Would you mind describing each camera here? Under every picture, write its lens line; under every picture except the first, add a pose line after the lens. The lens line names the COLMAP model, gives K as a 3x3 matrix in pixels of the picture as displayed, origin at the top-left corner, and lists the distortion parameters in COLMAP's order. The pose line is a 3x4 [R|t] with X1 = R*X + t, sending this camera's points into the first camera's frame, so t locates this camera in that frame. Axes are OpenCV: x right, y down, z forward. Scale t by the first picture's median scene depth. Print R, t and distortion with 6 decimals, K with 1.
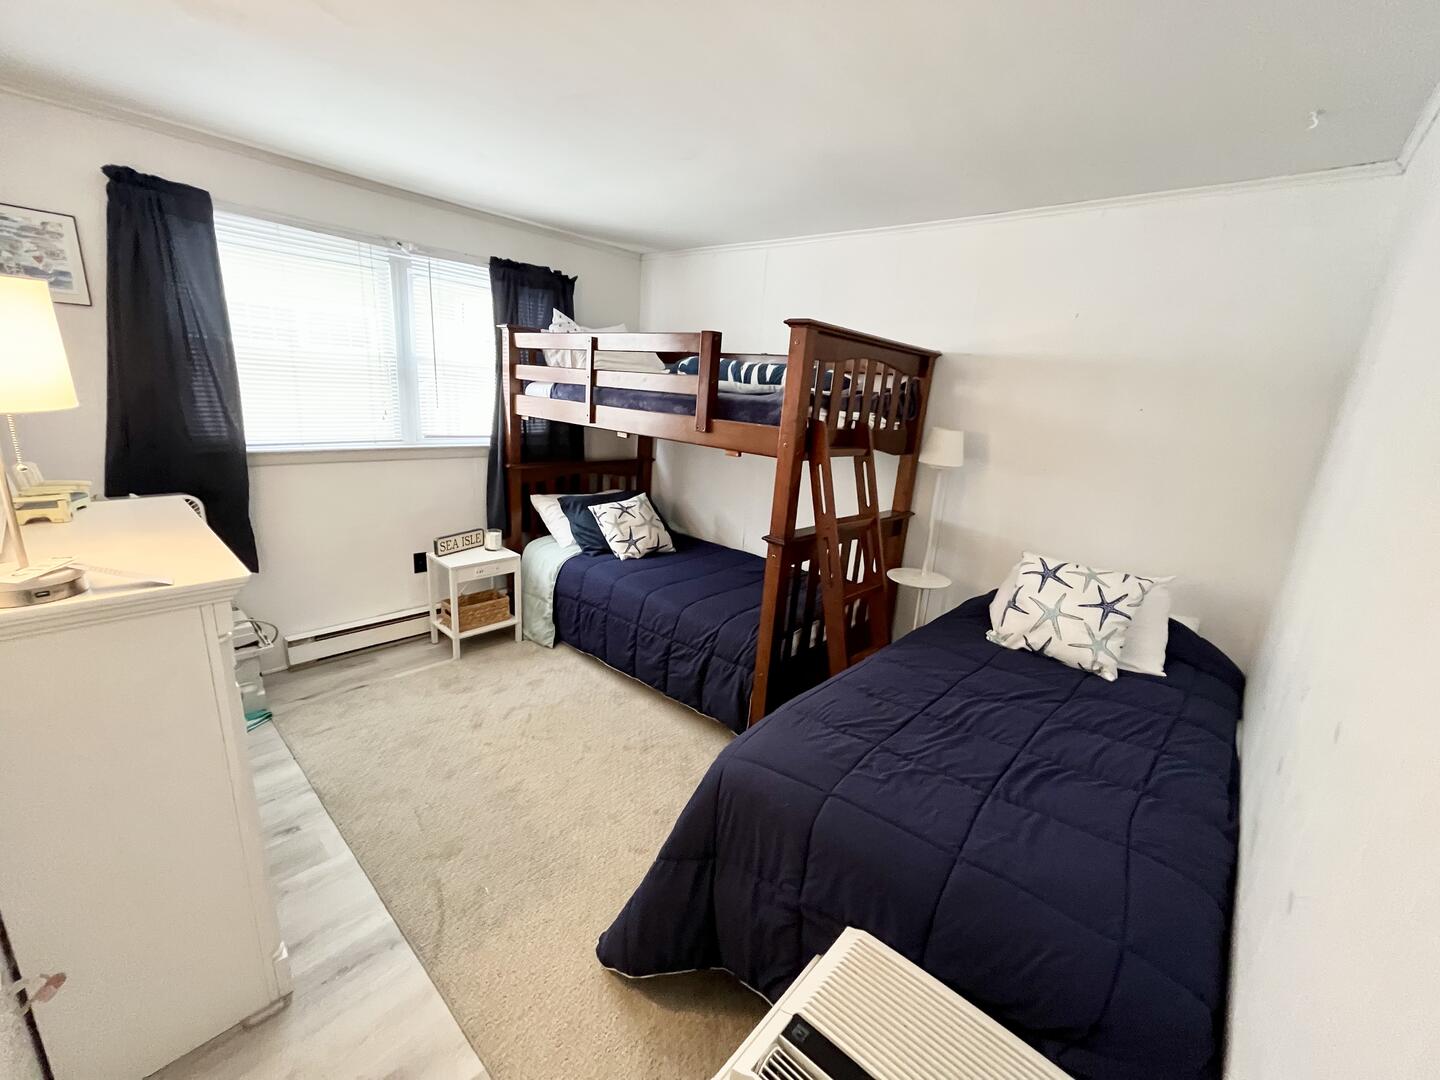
lens RADIAL K [[586.6, 0, 722.4], [0, 586.6, 544.0], [0, 0, 1]] dist [-0.002922, 0.000019]
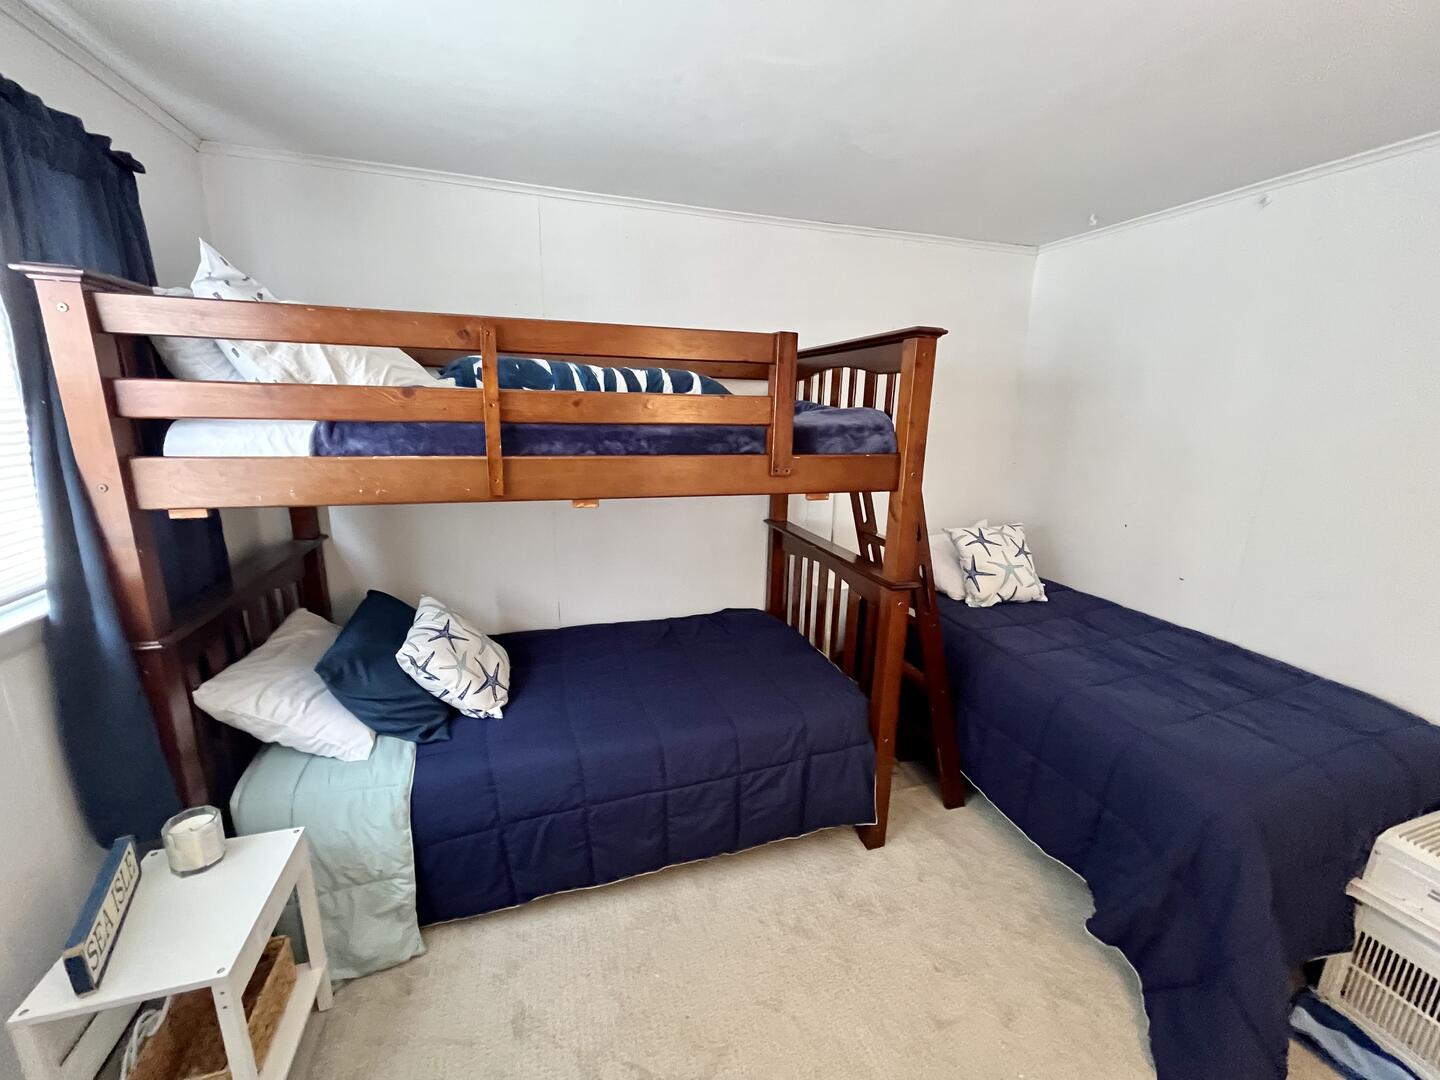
lens RADIAL K [[589.3, 0, 718.5], [0, 589.3, 552.7], [0, 0, 1]] dist [0.014087, 0.000077]
pose [[0.519289, -0.267986, 0.811494, -0.501407], [0.245766, 0.956278, 0.158529, -0.171415], [-0.818497, 0.117115, 0.562447, 0.499605]]
